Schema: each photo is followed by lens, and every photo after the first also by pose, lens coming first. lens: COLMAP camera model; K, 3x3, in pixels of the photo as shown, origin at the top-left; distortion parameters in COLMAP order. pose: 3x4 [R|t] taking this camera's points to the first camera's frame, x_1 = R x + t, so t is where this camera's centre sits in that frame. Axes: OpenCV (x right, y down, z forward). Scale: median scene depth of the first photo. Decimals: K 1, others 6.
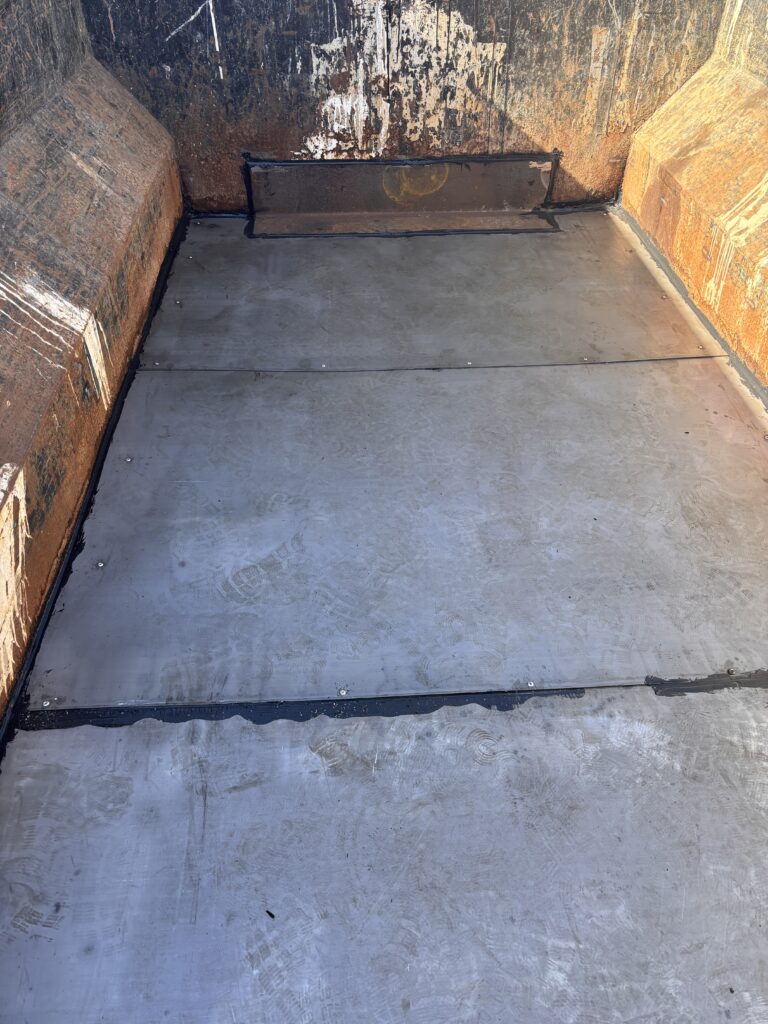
lens RADIAL K [[773.4, 0, 383.9], [0, 773.4, 513.8], [0, 0, 1]] dist [0.041389, -0.043514]
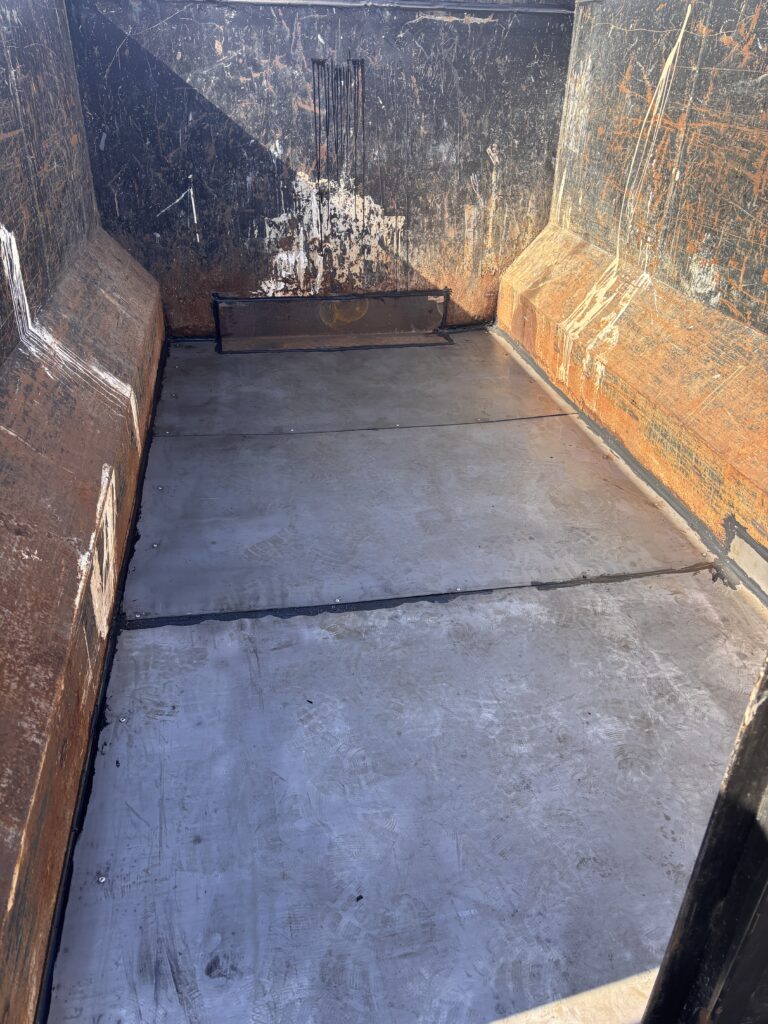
lens RADIAL K [[773.4, 0, 385.4], [0, 773.4, 510.9], [0, 0, 1]] dist [0.041389, -0.043514]
pose [[0.992590, -0.050757, 0.110405, -0.095271], [0.070927, 0.979749, -0.187244, 0.283731], [-0.098665, 0.193687, 0.976089, -0.417401]]
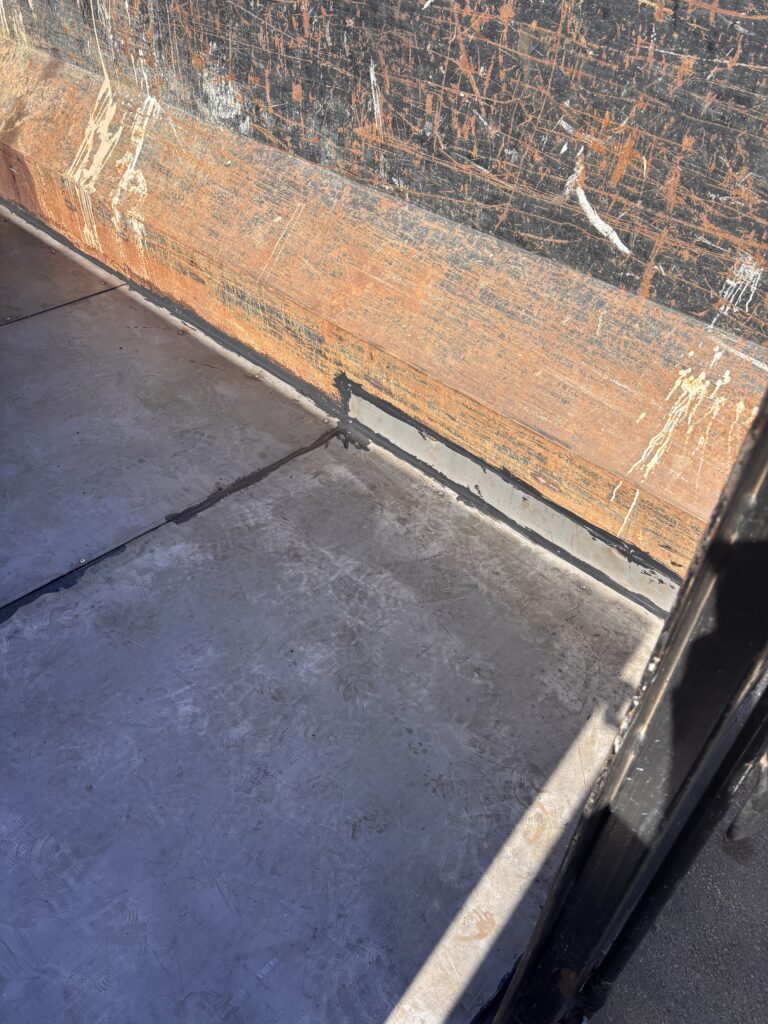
lens RADIAL K [[773.4, 0, 387.7], [0, 773.4, 510.3], [0, 0, 1]] dist [0.041389, -0.043514]
pose [[0.734522, -0.410515, 0.540328, -0.069462], [0.402346, 0.904662, 0.140370, 0.140423], [-0.546439, 0.114294, 0.829664, -0.226288]]
